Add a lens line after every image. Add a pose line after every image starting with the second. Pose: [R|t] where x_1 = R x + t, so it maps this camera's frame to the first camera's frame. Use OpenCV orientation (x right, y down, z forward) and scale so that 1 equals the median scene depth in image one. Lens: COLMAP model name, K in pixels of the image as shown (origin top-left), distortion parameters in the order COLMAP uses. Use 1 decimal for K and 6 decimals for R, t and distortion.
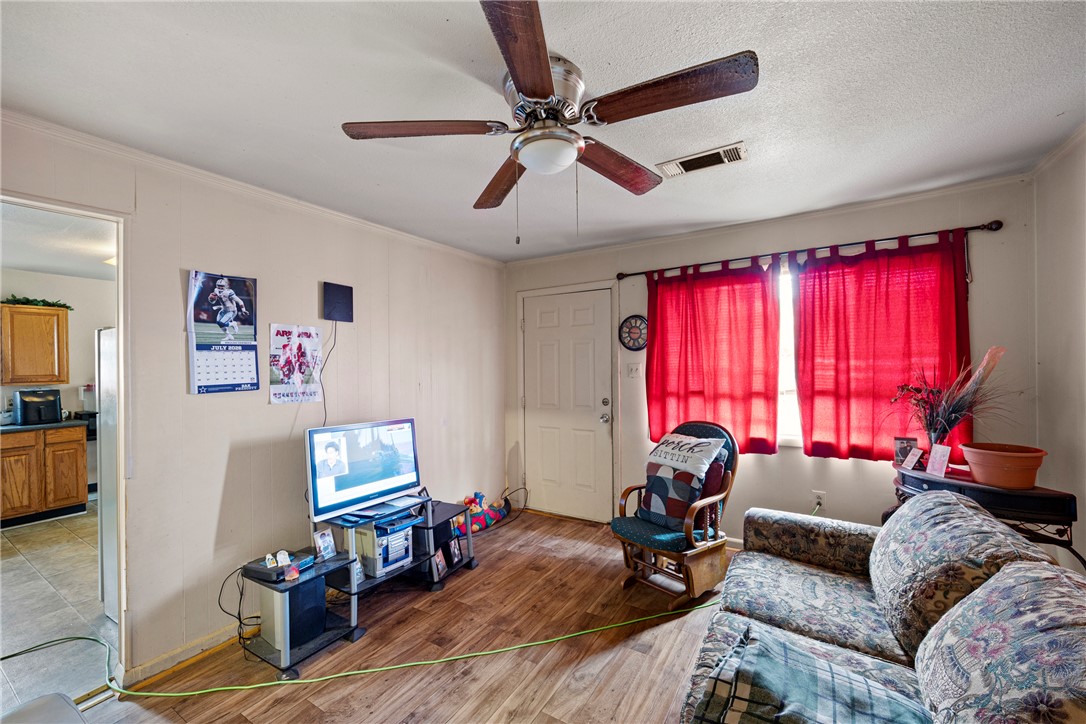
lens RADIAL K [[437.7, 0, 548.3], [0, 437.7, 369.9], [0, 0, 1]] dist [-0.002037, 0.000244]
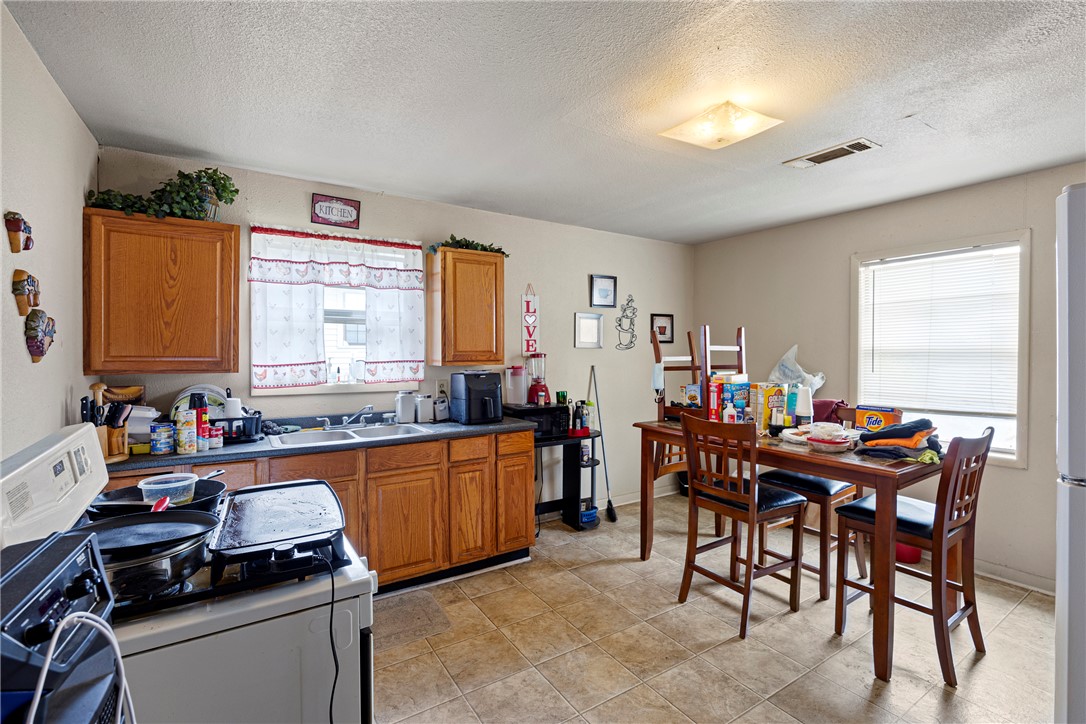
lens RADIAL K [[496.8, 0, 542.9], [0, 496.8, 356.2], [0, 0, 1]] dist [-0.000813, -0.000017]
pose [[0.904064, 0.016986, -0.427059, -0.768235], [-0.012757, 0.999837, 0.012762, 0.009245], [0.427207, -0.006089, 0.904134, 0.348539]]
